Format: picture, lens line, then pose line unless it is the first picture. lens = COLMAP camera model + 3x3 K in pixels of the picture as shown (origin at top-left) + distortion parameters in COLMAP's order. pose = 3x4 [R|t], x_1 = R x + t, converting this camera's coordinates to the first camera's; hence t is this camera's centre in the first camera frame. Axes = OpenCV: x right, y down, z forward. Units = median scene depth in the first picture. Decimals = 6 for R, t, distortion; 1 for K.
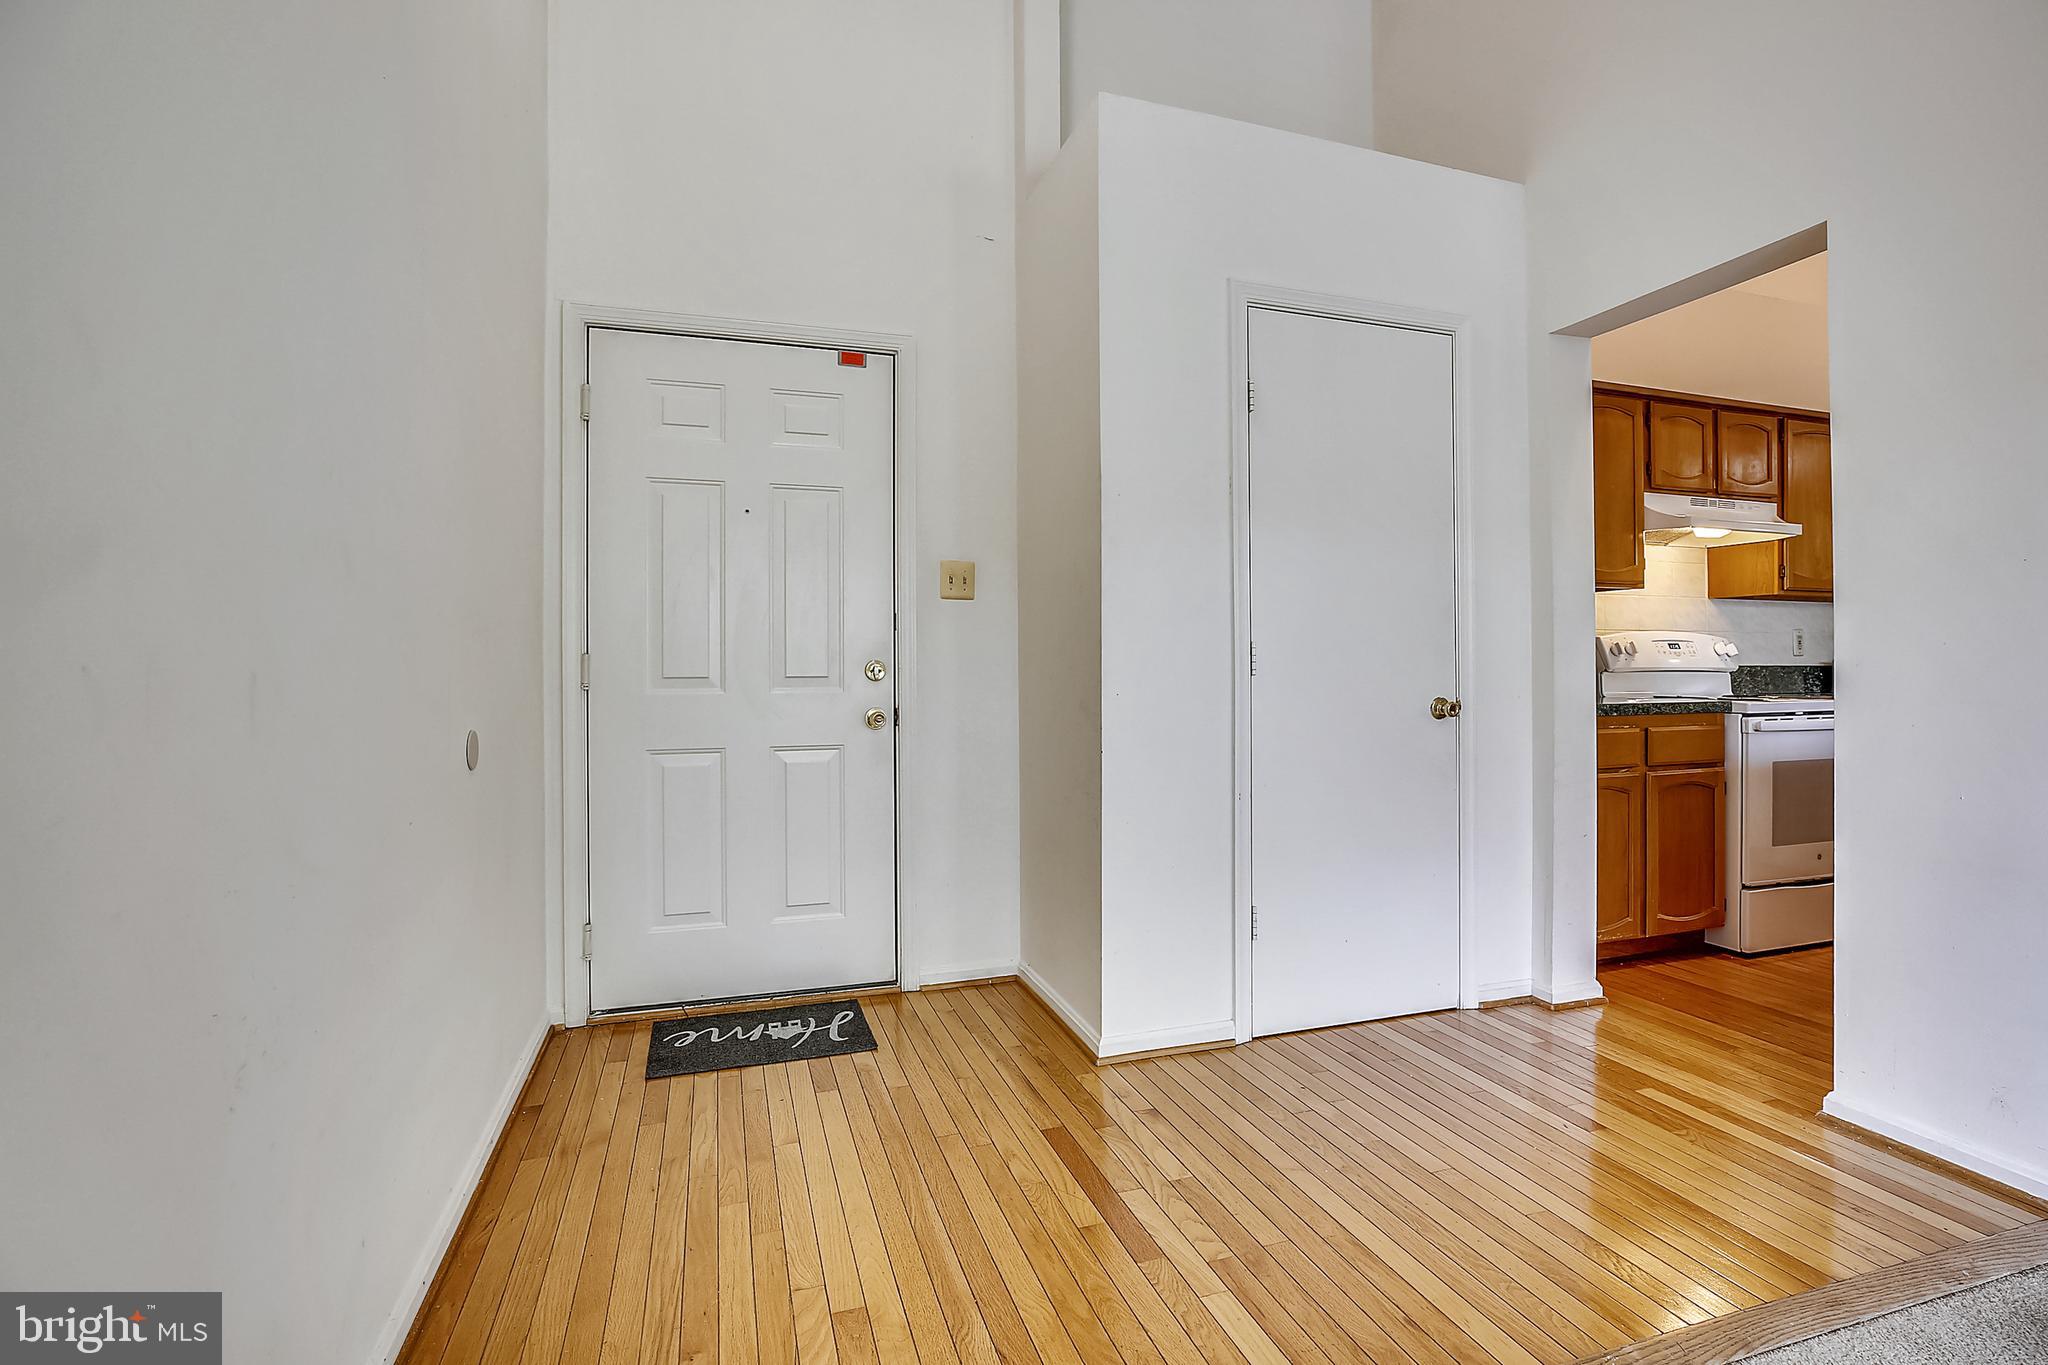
lens RADIAL K [[949.2, 0, 1015.2], [0, 949.2, 672.3], [0, 0, 1]] dist [-0.043261, 0.016971]
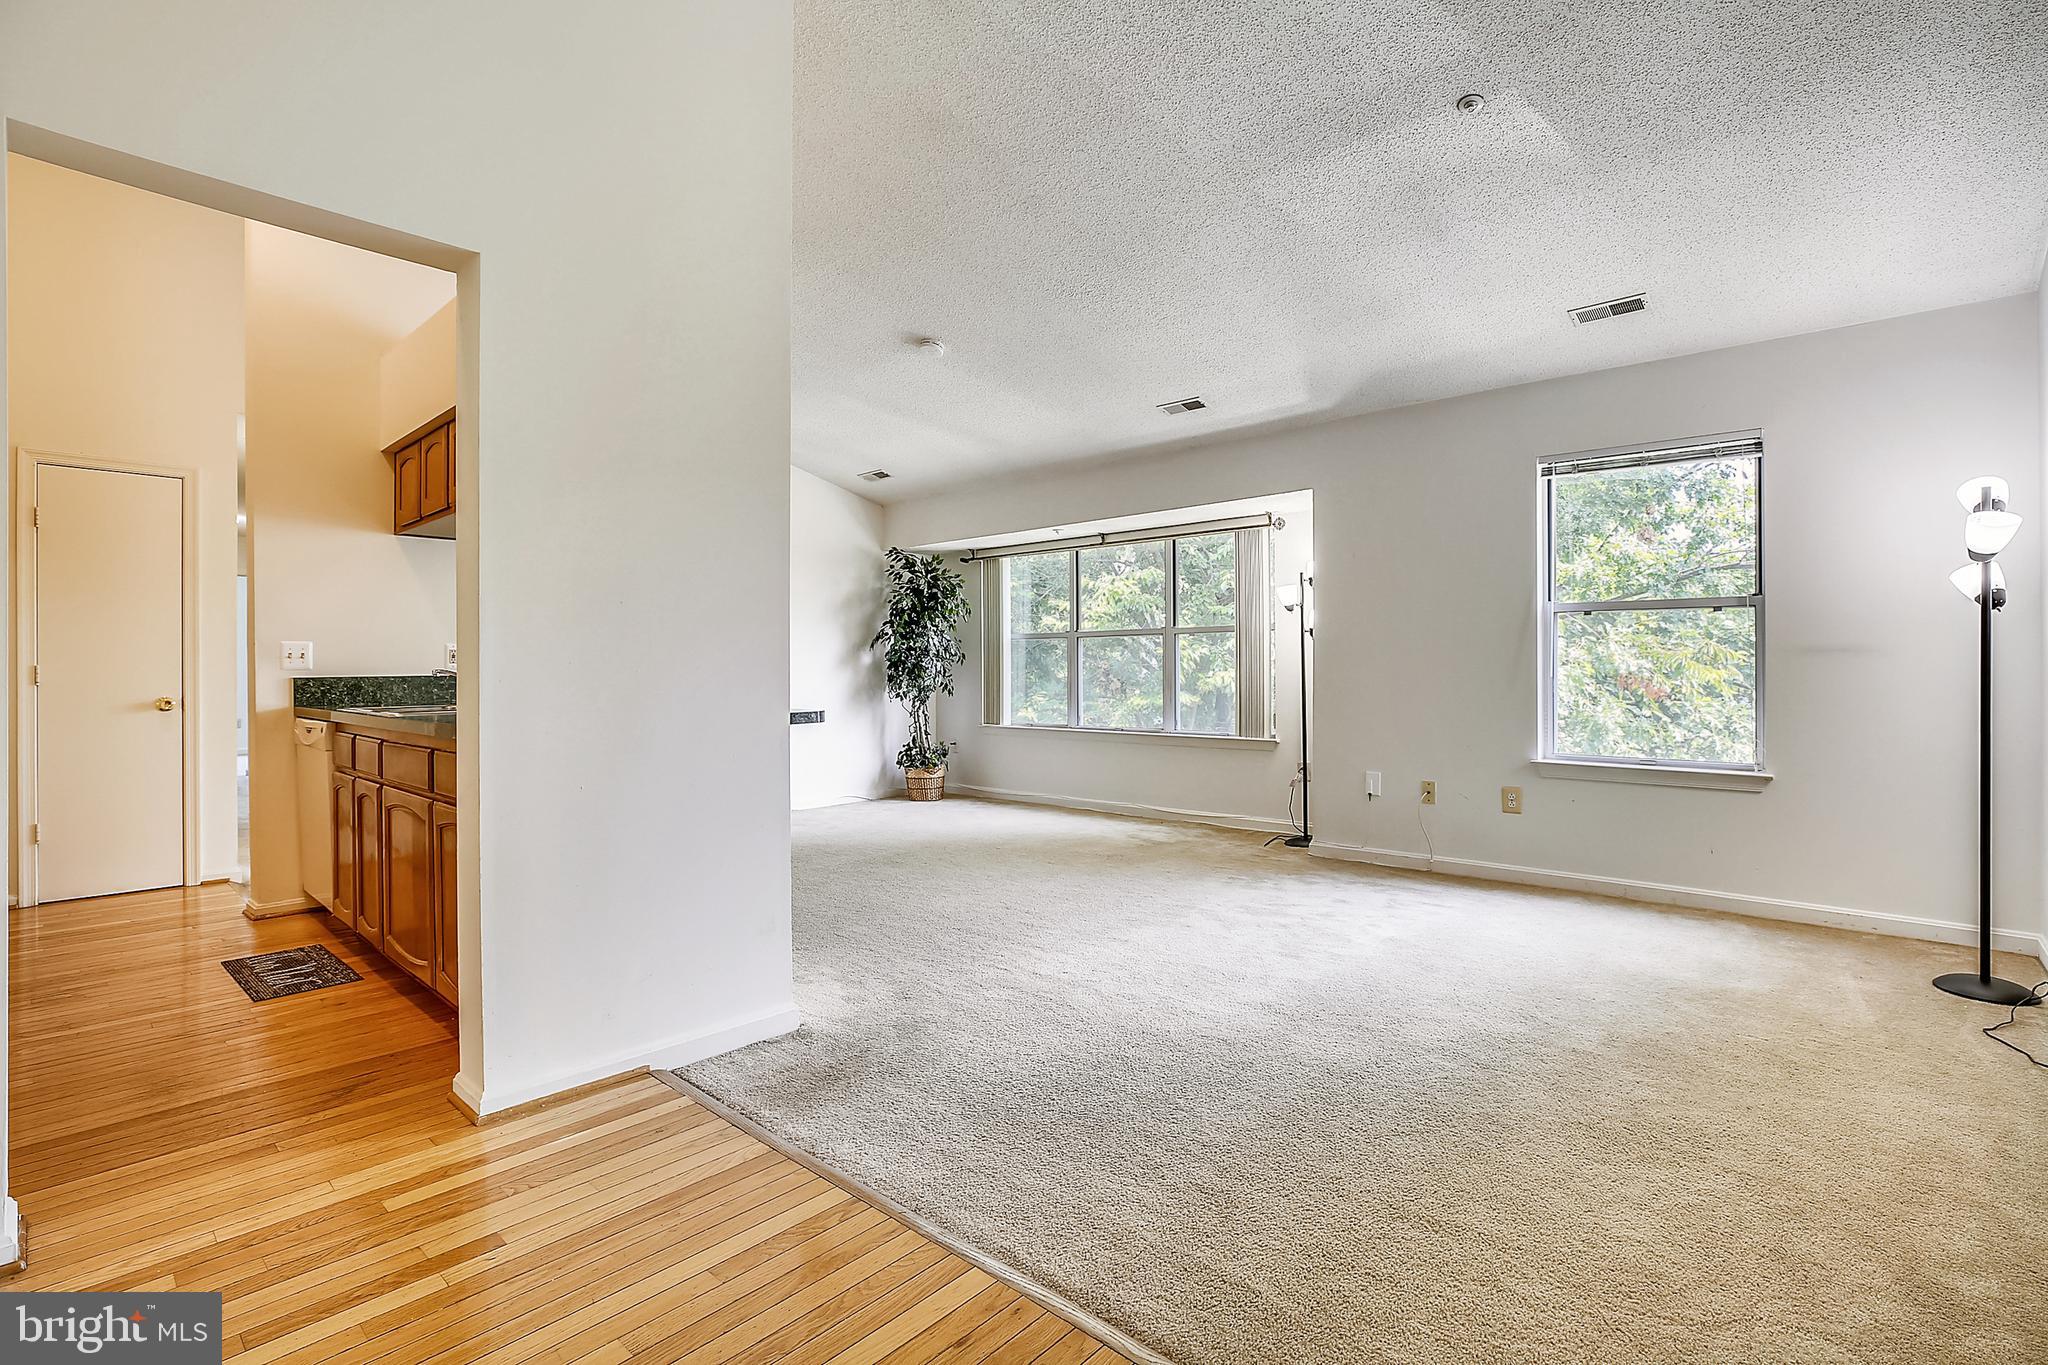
lens RADIAL K [[952.2, 0, 1033.2], [0, 952.2, 667.5], [0, 0, 1]] dist [-0.044007, 0.017190]
pose [[-0.504159, 0.006446, 0.863587, -0.257617], [0.004221, 0.999979, -0.005000, -0.014588], [-0.863601, 0.001124, -0.504175, 0.744061]]
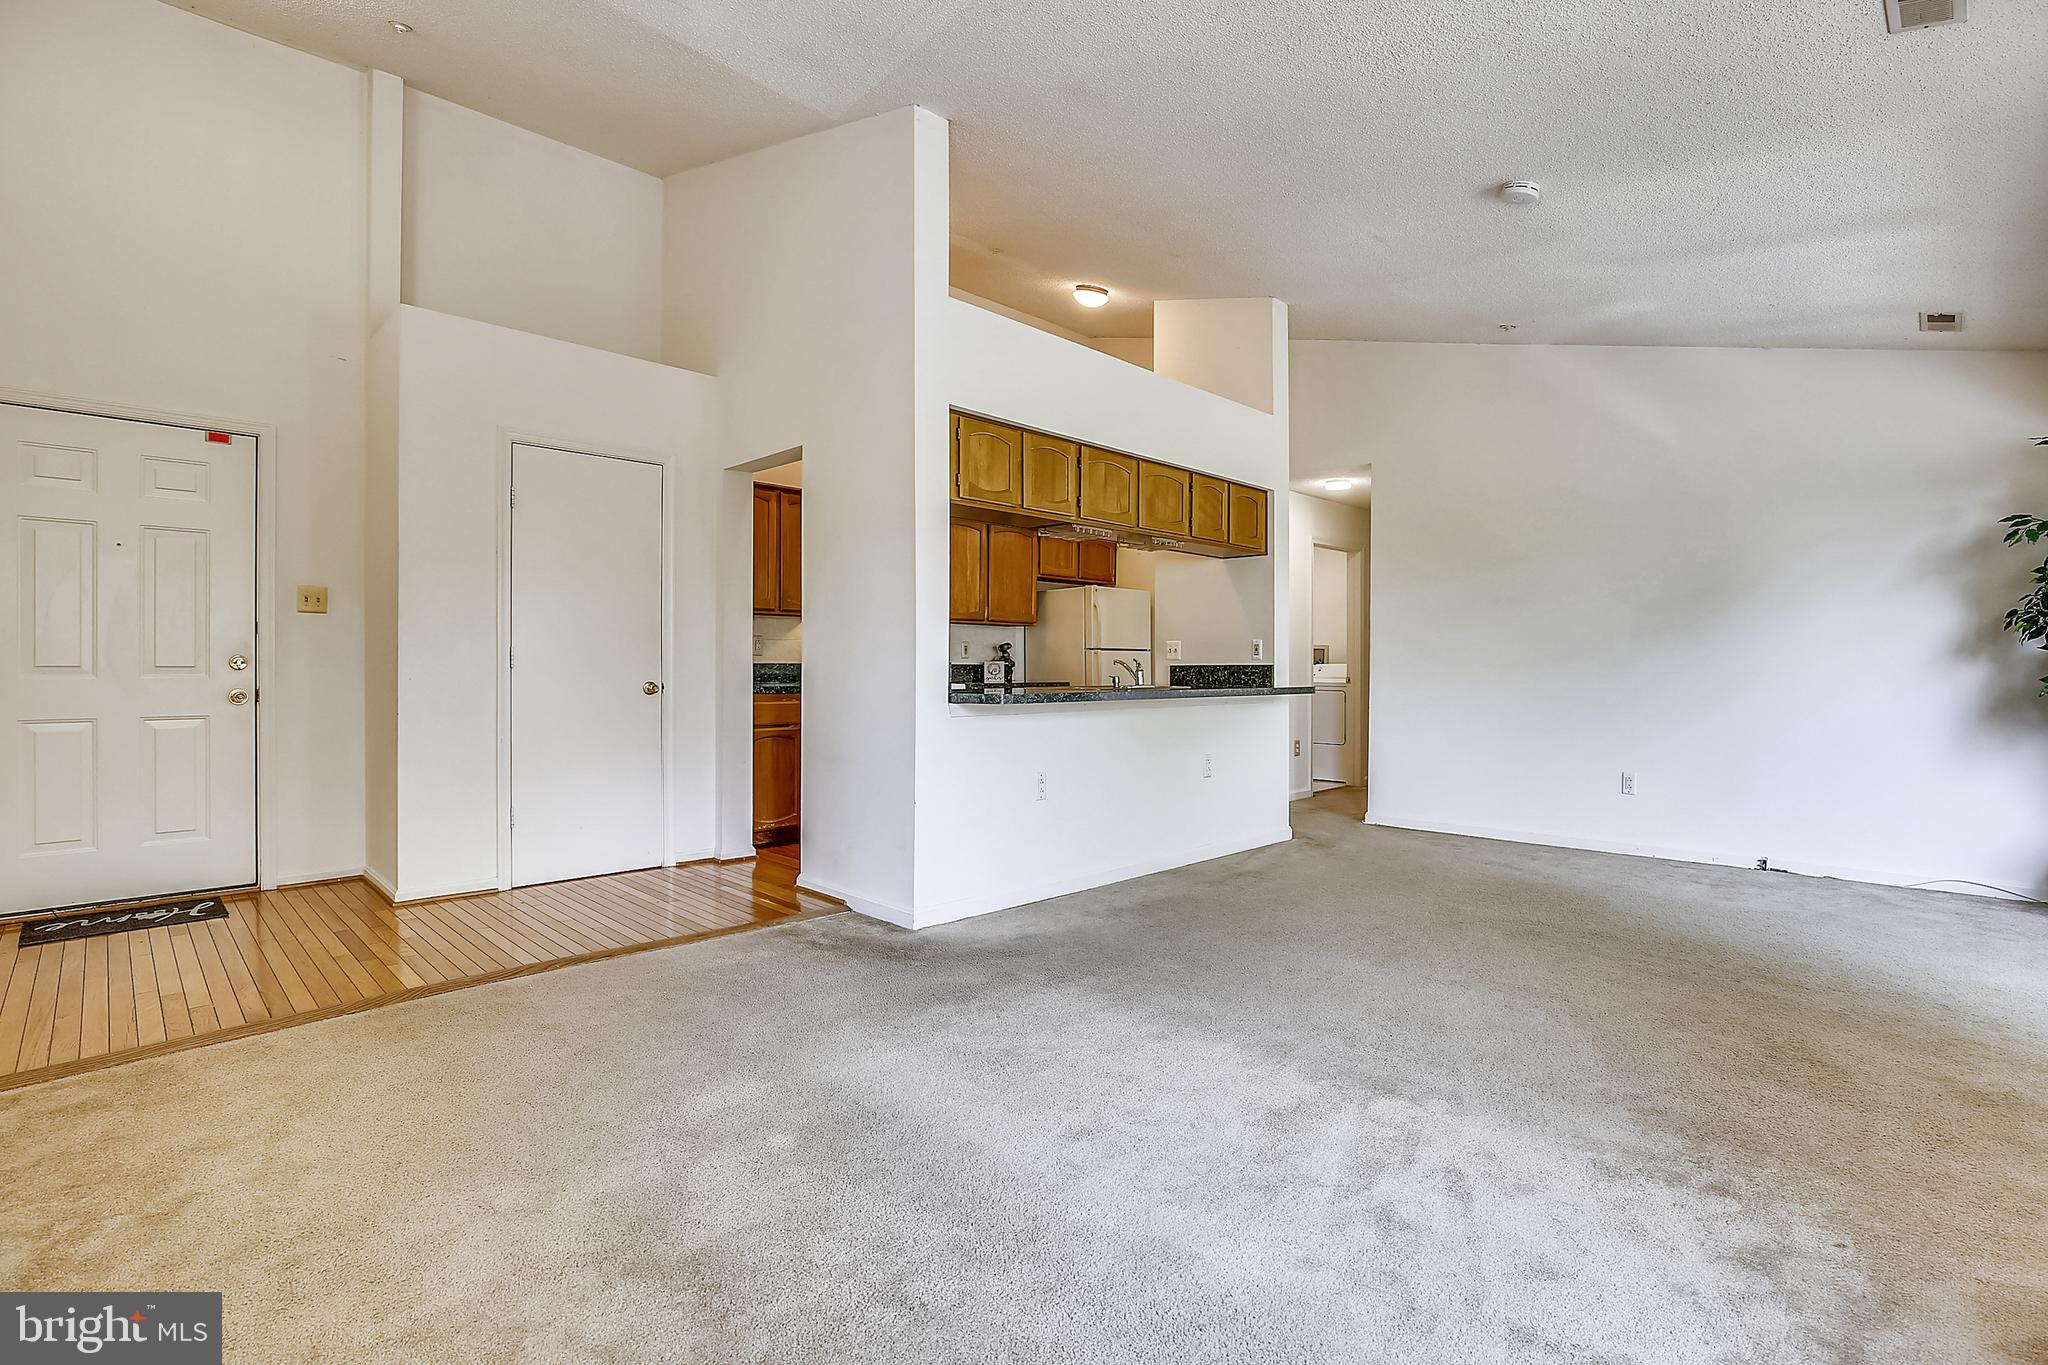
lens RADIAL K [[949.2, 0, 1015.2], [0, 949.2, 672.3], [0, 0, 1]] dist [-0.043261, 0.016971]
pose [[0.889811, 0.005057, 0.456302, 0.259651], [-0.007536, 0.999965, 0.003614, -0.000906], [-0.456267, -0.006654, 0.889818, -0.779383]]
